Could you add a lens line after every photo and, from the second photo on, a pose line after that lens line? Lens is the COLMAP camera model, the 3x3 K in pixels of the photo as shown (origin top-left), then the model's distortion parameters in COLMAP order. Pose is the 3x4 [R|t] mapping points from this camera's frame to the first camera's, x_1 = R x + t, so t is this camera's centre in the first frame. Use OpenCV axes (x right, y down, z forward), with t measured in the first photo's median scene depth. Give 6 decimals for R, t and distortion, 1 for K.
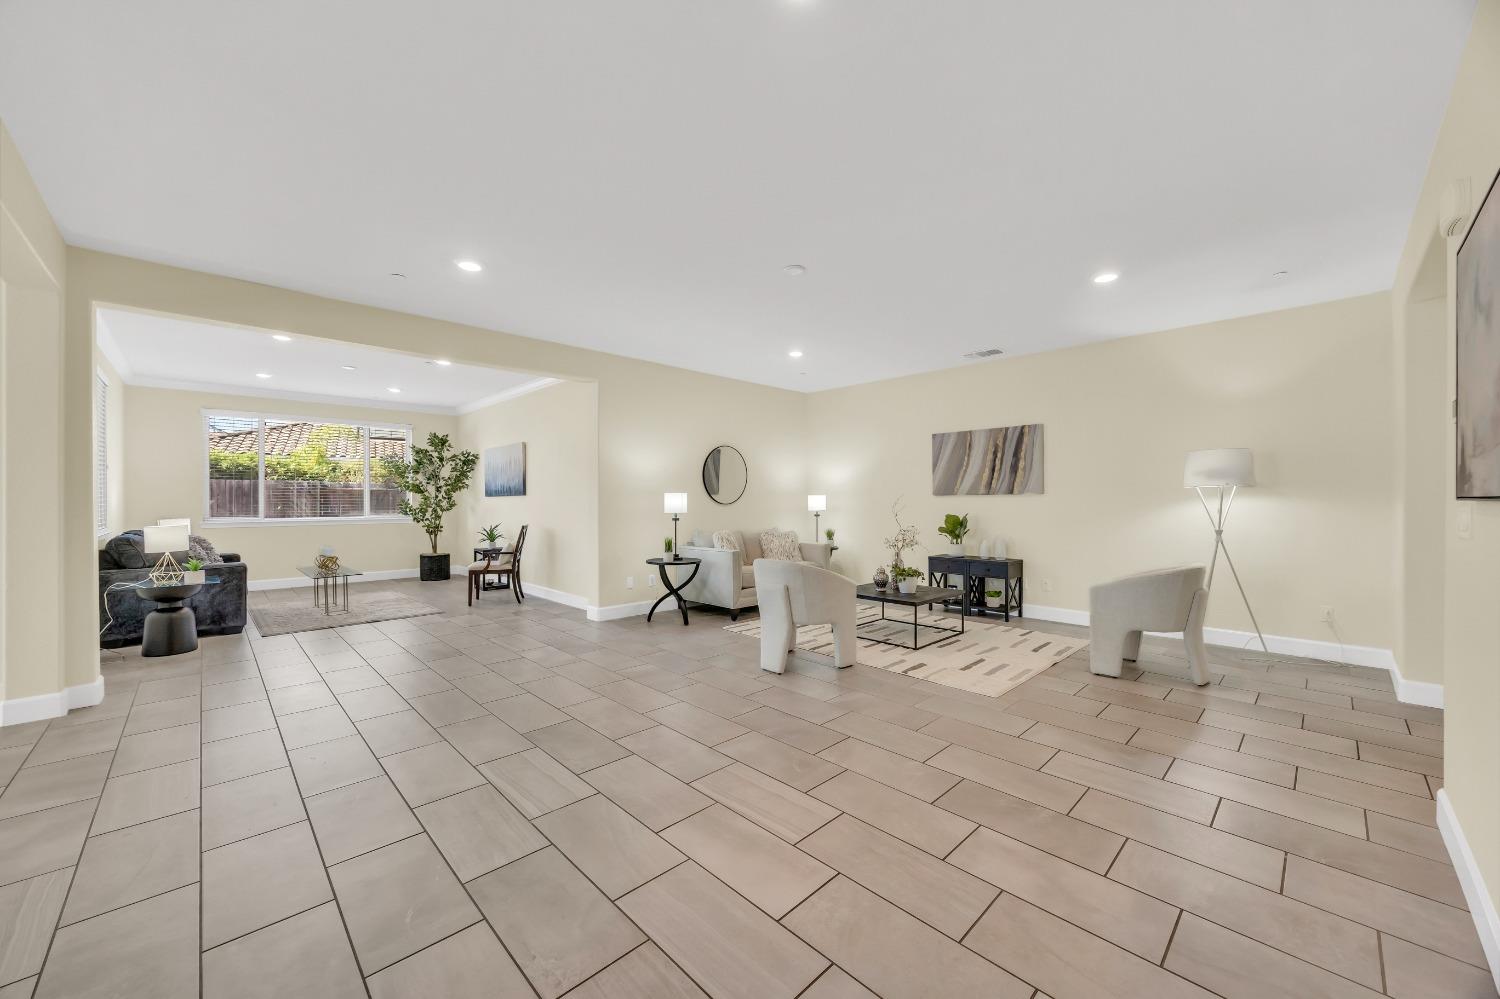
lens RADIAL K [[569.2, 0, 744.8], [0, 569.2, 500.5], [0, 0, 1]] dist [-0.005098, 0.000210]
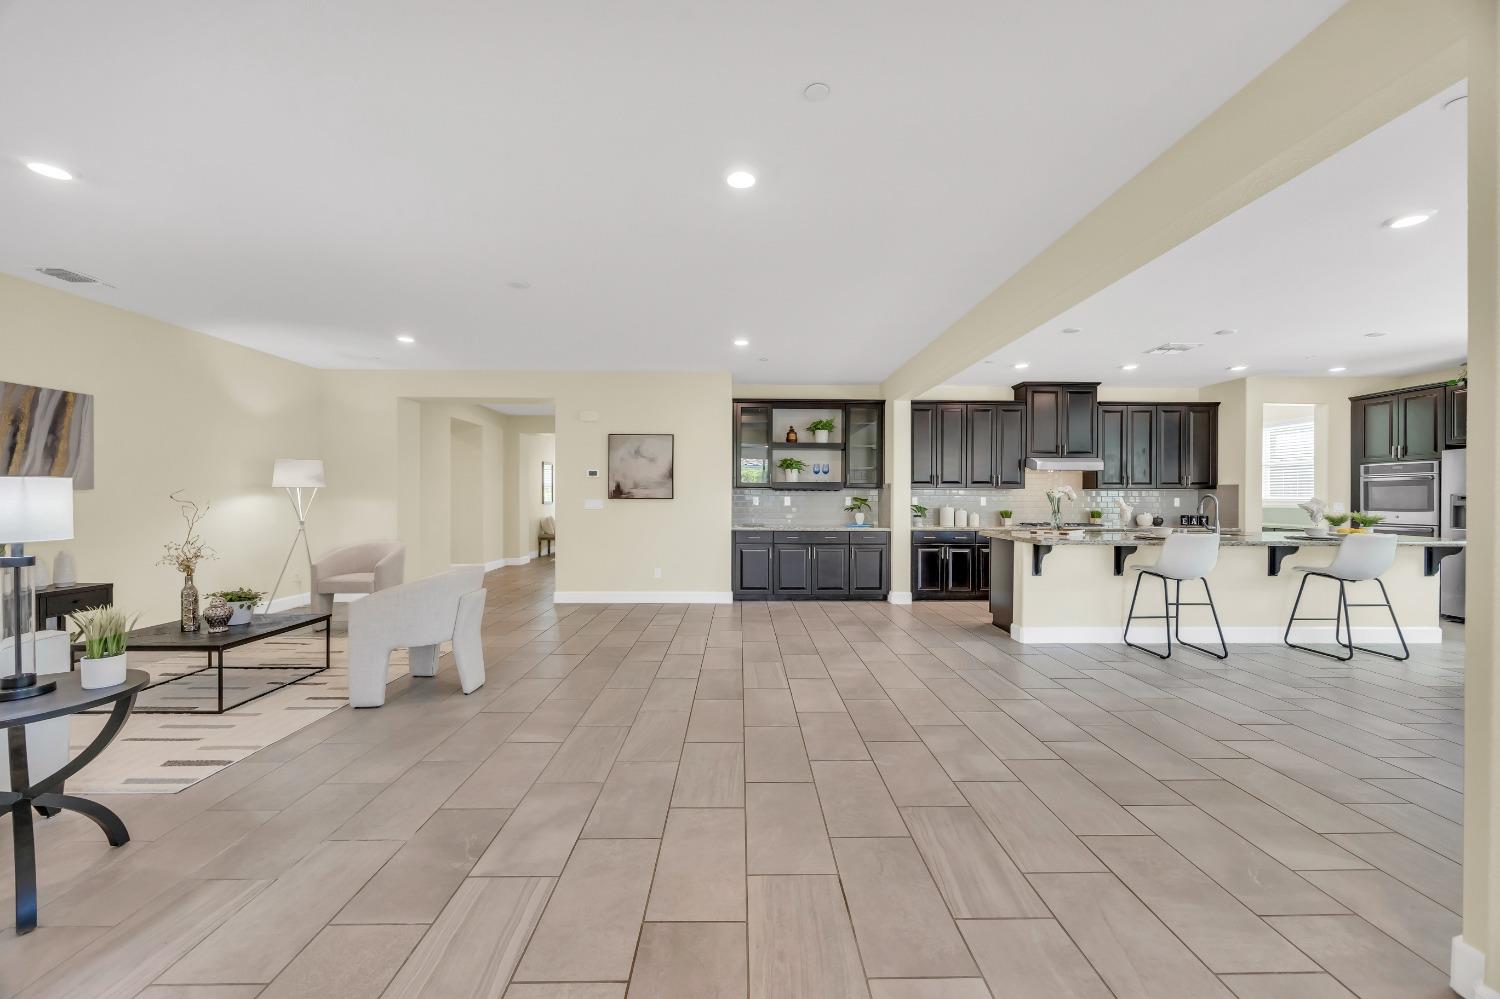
lens RADIAL K [[569.2, 0, 750.6], [0, 569.2, 497.7], [0, 0, 1]] dist [-0.005098, 0.000210]
pose [[-0.734858, -0.001807, 0.678218, -0.472053], [-0.002505, 0.999997, -0.000050, -0.002062], [-0.678216, -0.001735, -0.734861, 0.729927]]
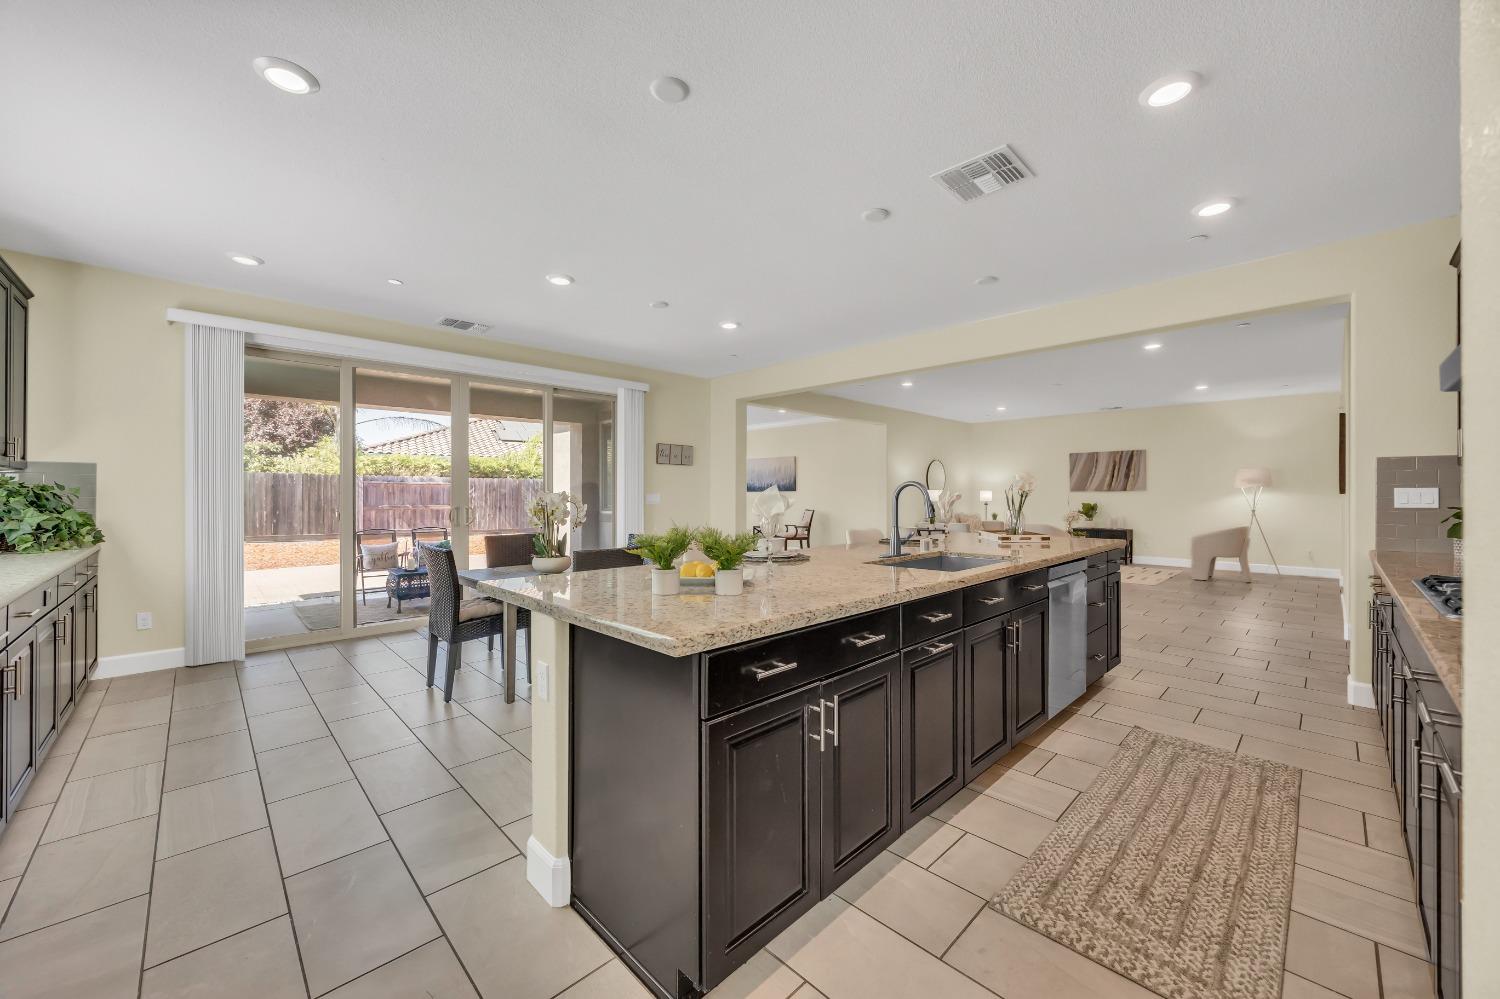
lens RADIAL K [[569.2, 0, 751.3], [0, 569.2, 490.0], [0, 0, 1]] dist [-0.005098, 0.000210]
pose [[0.999991, 0.001634, 0.003814, -0.508838], [-0.001599, 0.999955, -0.009306, 0.003351], [-0.003829, 0.009299, 0.999949, -0.534496]]
